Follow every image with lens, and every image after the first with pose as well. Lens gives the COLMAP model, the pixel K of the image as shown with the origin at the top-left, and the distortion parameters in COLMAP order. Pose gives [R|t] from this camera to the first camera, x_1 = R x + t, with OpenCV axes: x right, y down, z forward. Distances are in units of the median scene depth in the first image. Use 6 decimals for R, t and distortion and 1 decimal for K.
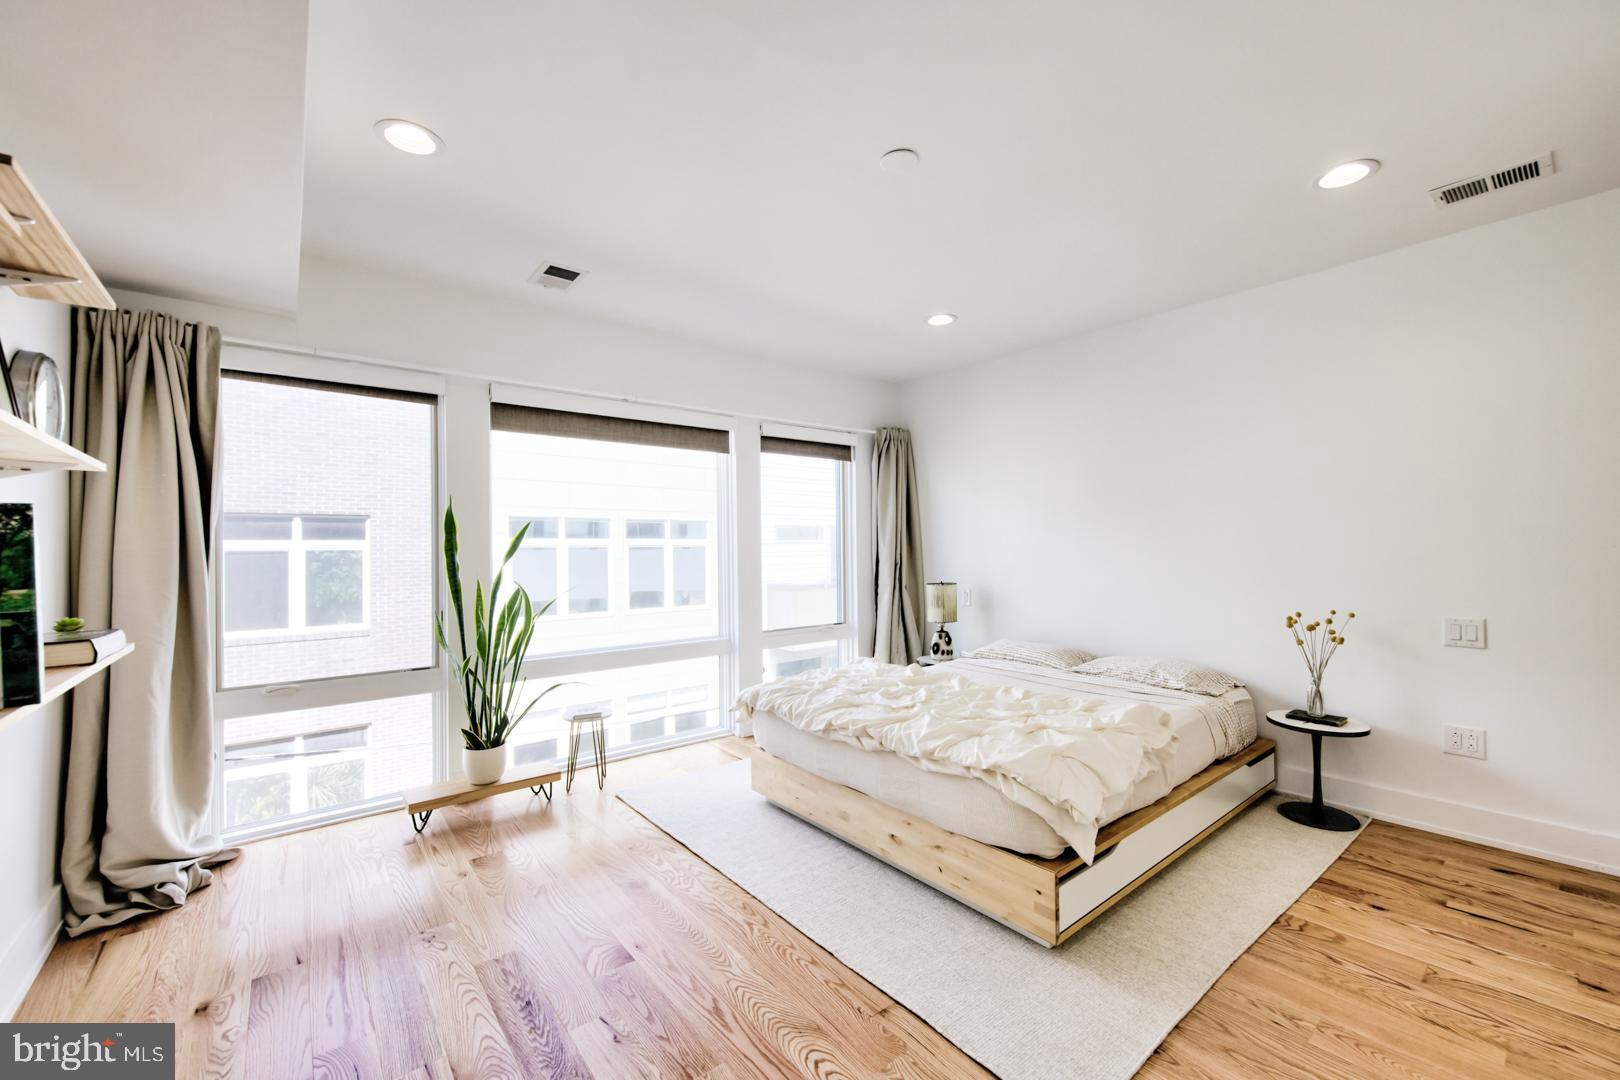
lens RADIAL K [[648.5, 0, 797.9], [0, 648.5, 543.2], [0, 0, 1]] dist [-0.002415, -0.000199]
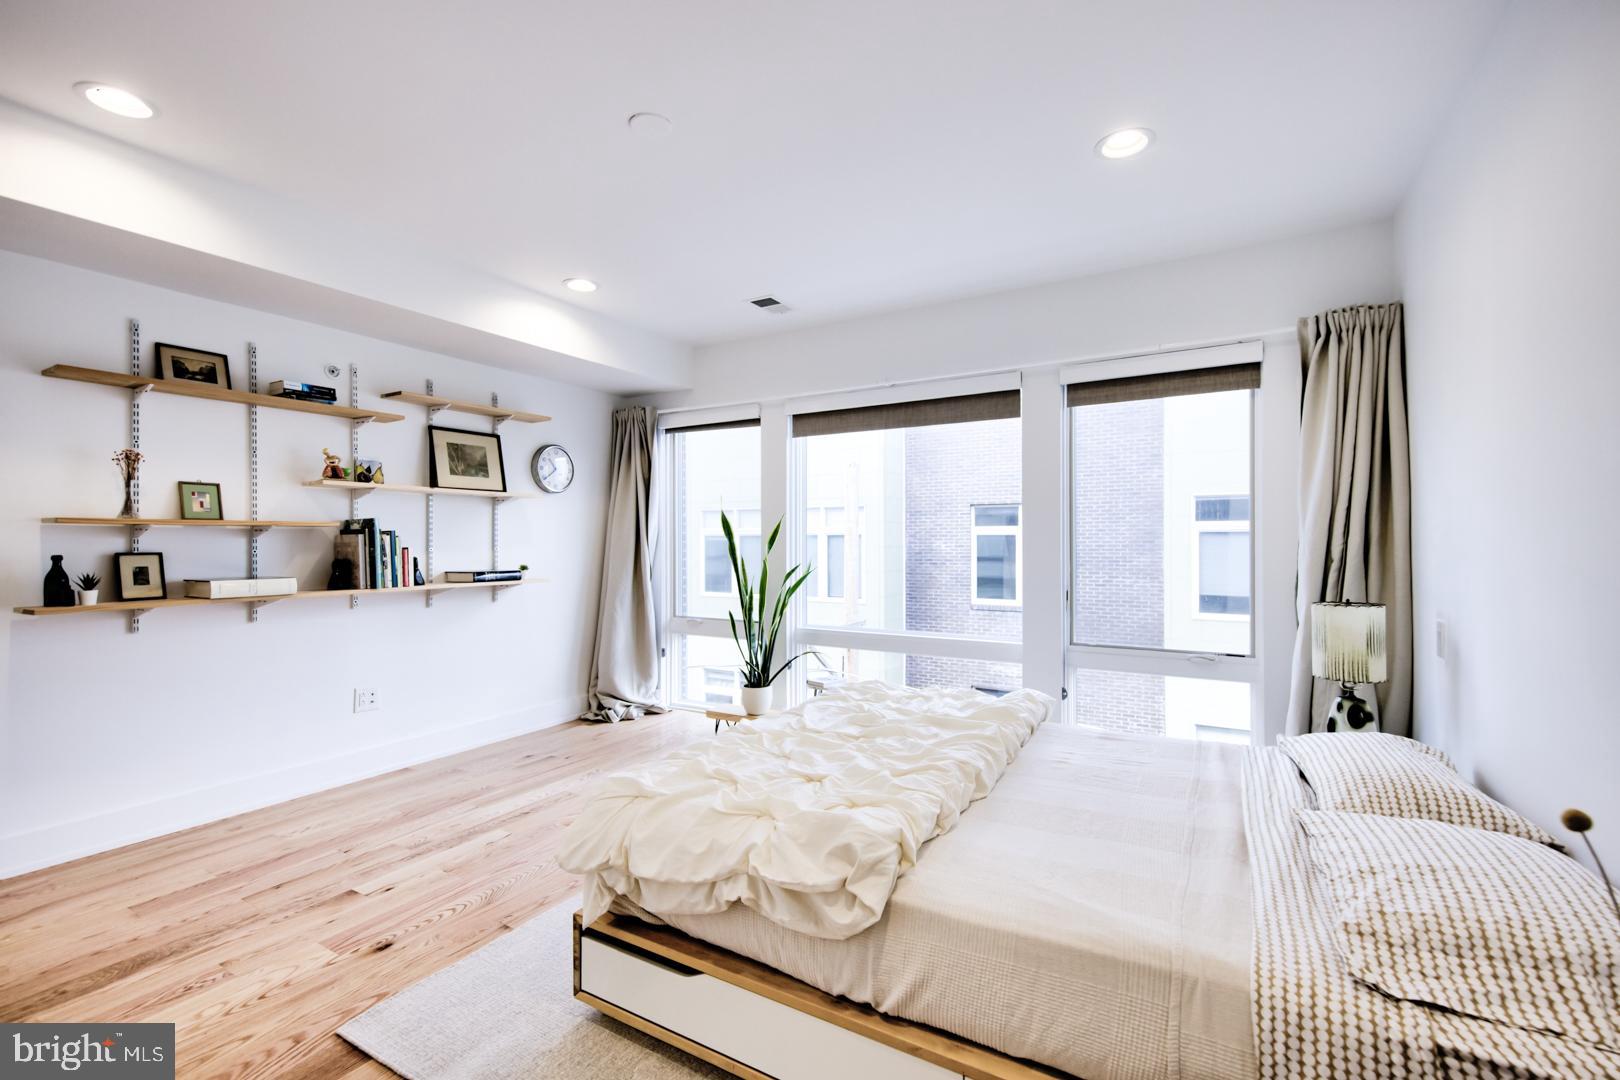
lens RADIAL K [[697.0, 0, 810.0], [0, 697.0, 540.0], [0, 0, 1]] dist [0.007512, 0.000056]
pose [[0.356980, 0.008349, -0.934075, 0.620728], [0.007273, 0.999905, 0.011717, 0.003890], [0.934084, -0.010976, 0.356885, 0.439669]]
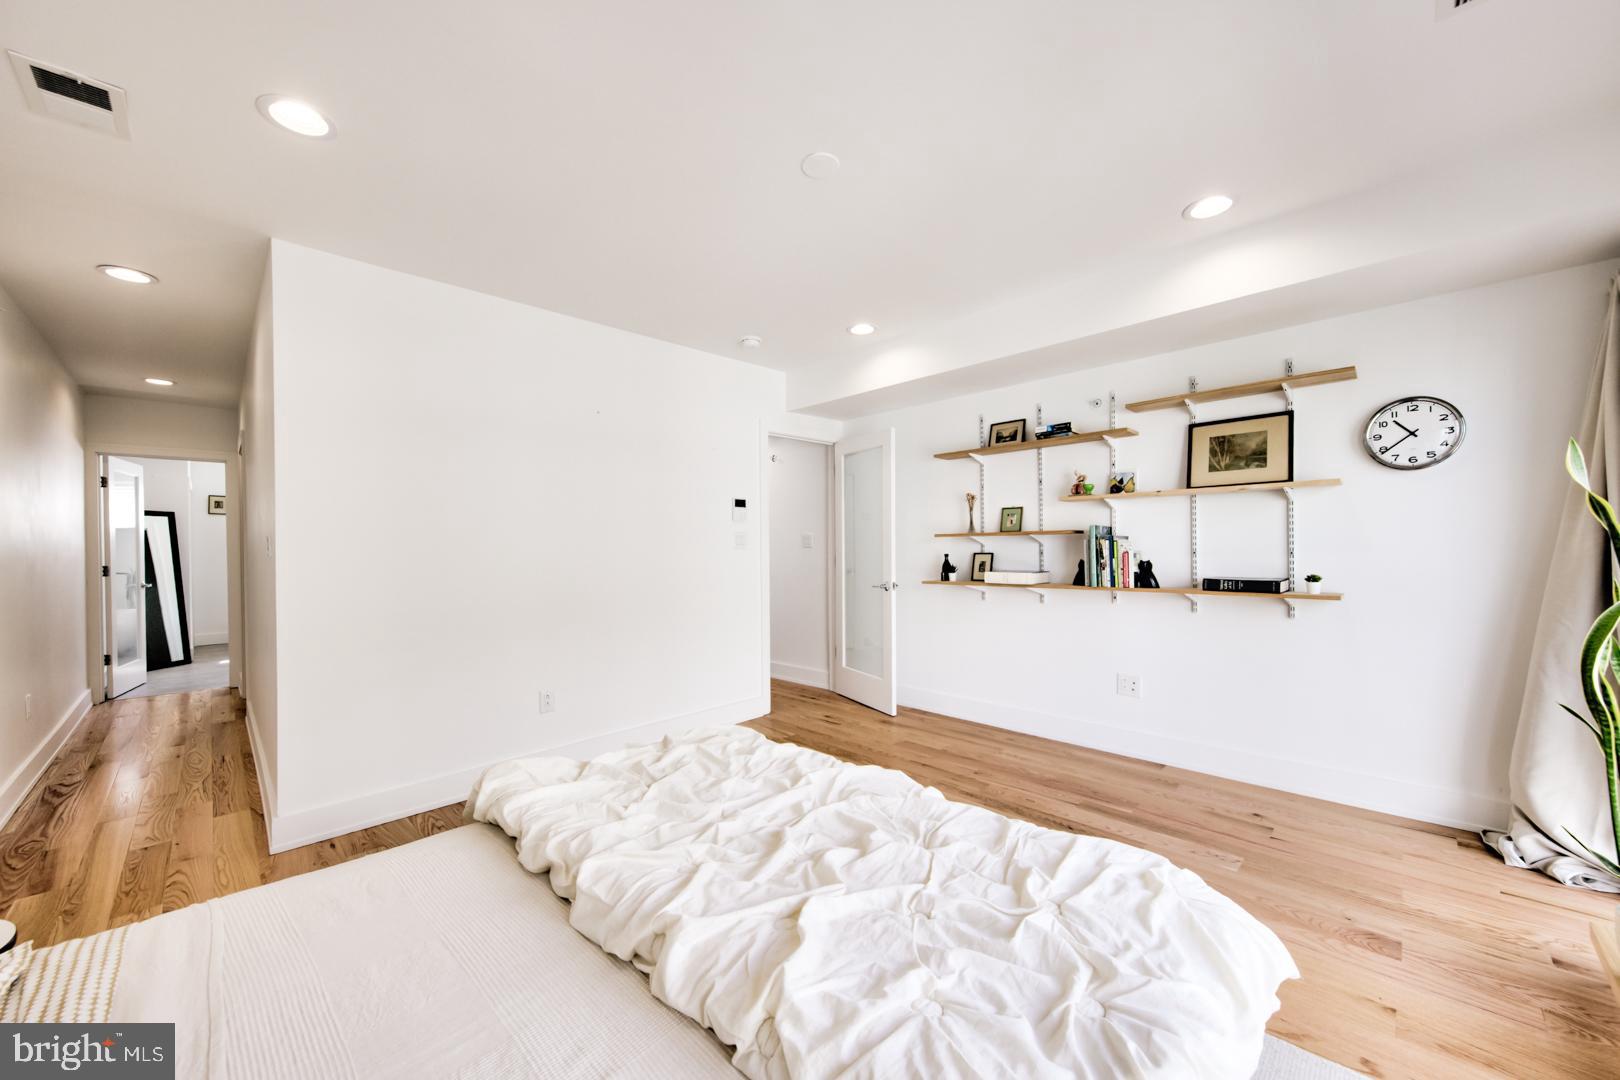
lens RADIAL K [[598.0, 0, 810.0], [0, 598.0, 540.0], [0, 0, 1]] dist [0.000049, -0.000083]
pose [[-0.993991, 0.023028, -0.107009, 0.149361], [0.025131, 0.999516, -0.018348, 0.009148], [0.106535, -0.020927, -0.994089, 1.005745]]
